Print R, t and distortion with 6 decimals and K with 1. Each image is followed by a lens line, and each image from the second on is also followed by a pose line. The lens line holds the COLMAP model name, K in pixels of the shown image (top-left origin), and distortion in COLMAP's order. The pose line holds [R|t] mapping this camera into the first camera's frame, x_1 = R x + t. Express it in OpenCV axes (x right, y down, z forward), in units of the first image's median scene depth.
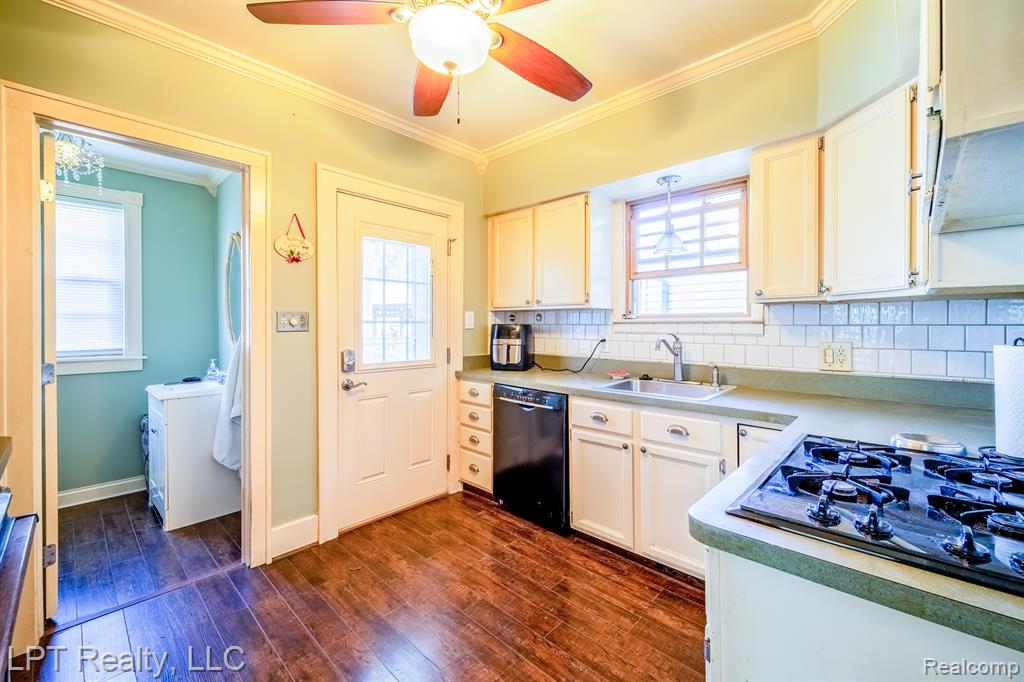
lens RADIAL K [[418.6, 0, 515.7], [0, 418.6, 328.0], [0, 0, 1]] dist [0.021499, 0.000057]
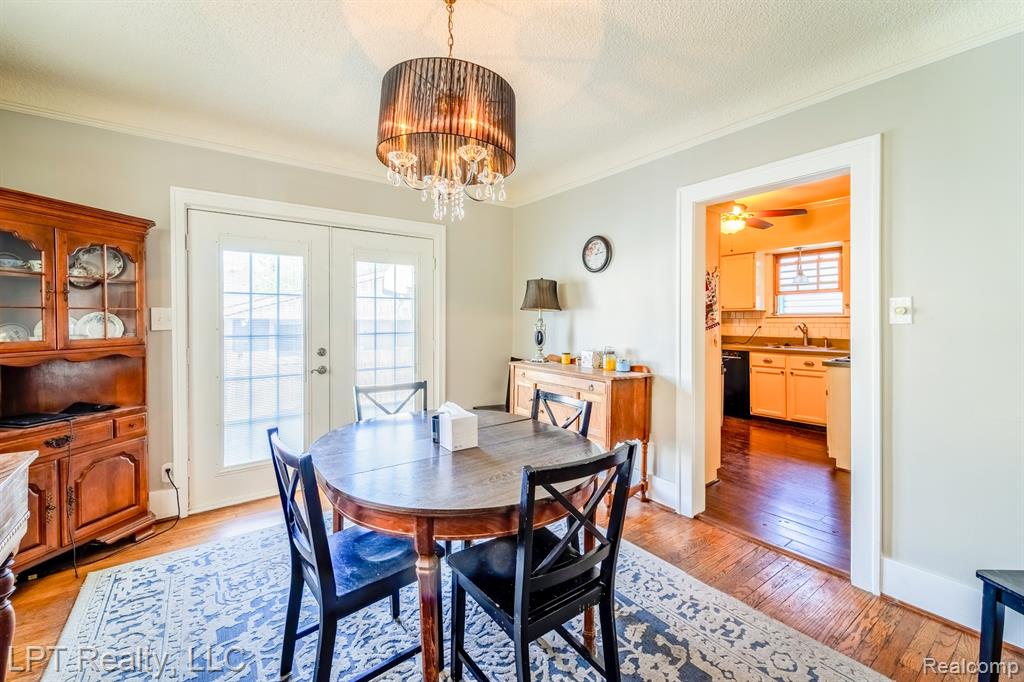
lens RADIAL K [[426.9, 0, 514.3], [0, 426.9, 321.4], [0, 0, 1]] dist [-0.000055, -0.000010]
pose [[0.986634, 0.005317, -0.162862, -0.672450], [-0.007248, 0.999910, -0.011266, 0.039917], [0.162788, 0.012296, 0.986584, -1.276339]]
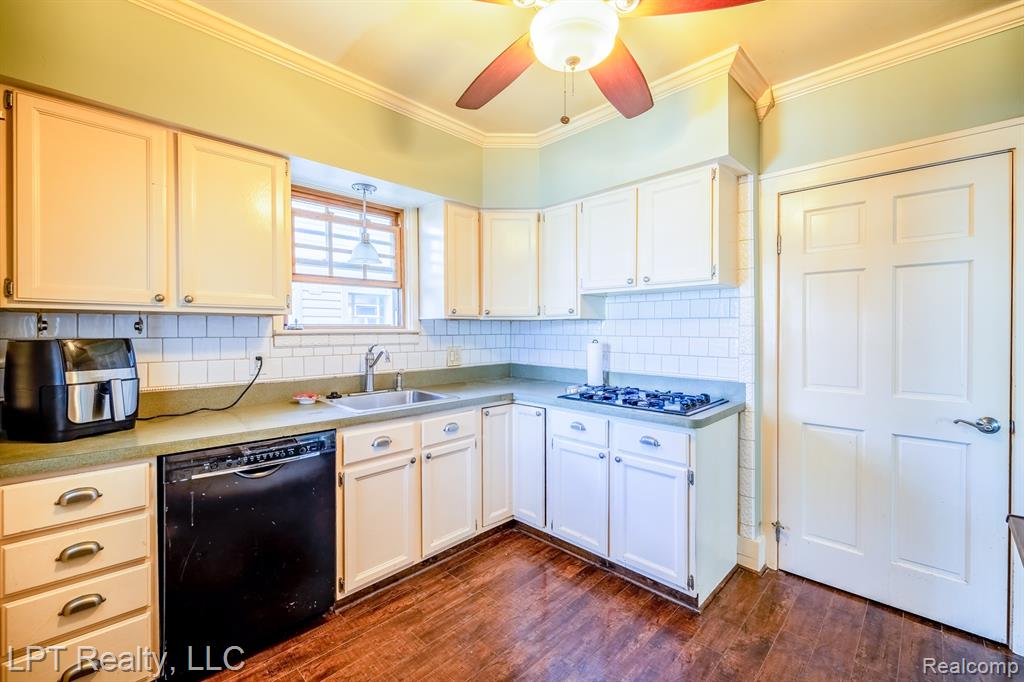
lens RADIAL K [[427.0, 0, 516.6], [0, 427.0, 338.2], [0, 0, 1]] dist [0.001127, 0.000023]
pose [[0.026783, -0.013117, 0.999555, -0.622801], [0.019380, 0.999733, 0.012600, -0.008513], [-0.999453, 0.019034, 0.027030, 0.630395]]
